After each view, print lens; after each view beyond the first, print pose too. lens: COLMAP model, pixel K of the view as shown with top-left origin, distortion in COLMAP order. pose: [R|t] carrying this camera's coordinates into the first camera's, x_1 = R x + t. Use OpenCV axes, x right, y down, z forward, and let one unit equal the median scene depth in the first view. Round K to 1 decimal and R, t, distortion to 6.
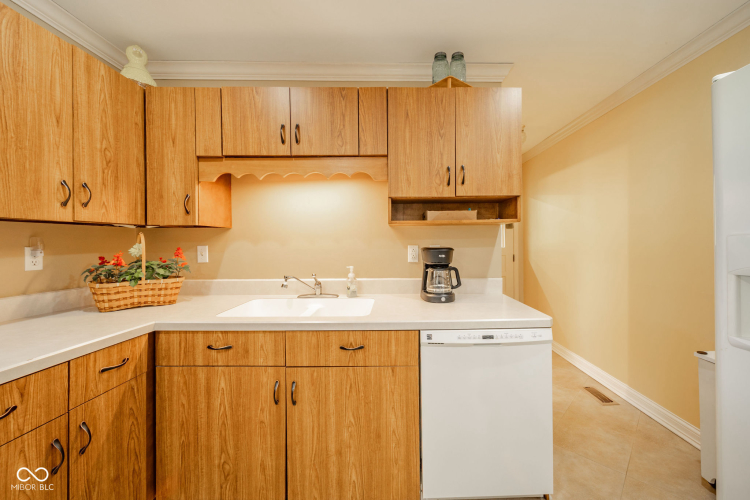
lens RADIAL K [[282.3, 0, 400.7], [0, 282.3, 247.2], [0, 0, 1]] dist [-0.000449, -0.000117]
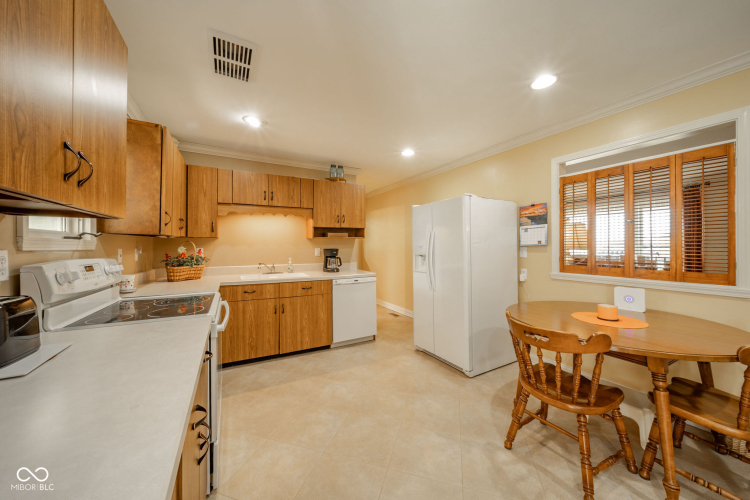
lens RADIAL K [[261.5, 0, 371.2], [0, 261.5, 245.3], [0, 0, 1]] dist [-0.000062, -0.000057]
pose [[0.888442, 0.005747, 0.458952, -0.613795], [0.001146, 0.999891, -0.014741, 0.005603], [-0.458987, 0.013622, 0.888339, -1.128090]]
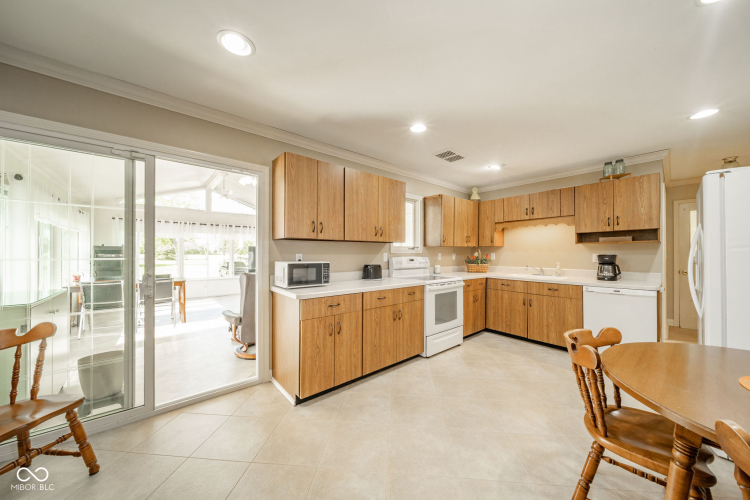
lens RADIAL K [[259.5, 0, 377.2], [0, 259.5, 252.5], [0, 0, 1]] dist [-0.000477, -0.000071]
pose [[0.628606, 0.004464, -0.777711, 0.613114], [-0.011583, 0.999926, -0.003623, 0.012412], [0.777637, 0.011286, 0.628612, -1.663133]]
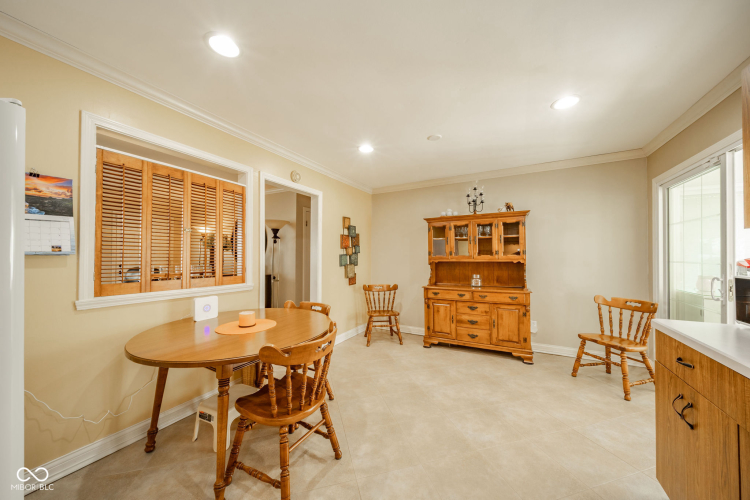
lens RADIAL K [[259.5, 0, 377.2], [0, 259.5, 252.5], [0, 0, 1]] dist [-0.000477, -0.000071]
pose [[-0.868926, 0.011012, 0.494820, -0.284634], [0.008666, 0.999938, -0.007037, -0.007794], [-0.494867, -0.001827, -0.868967, 0.129724]]
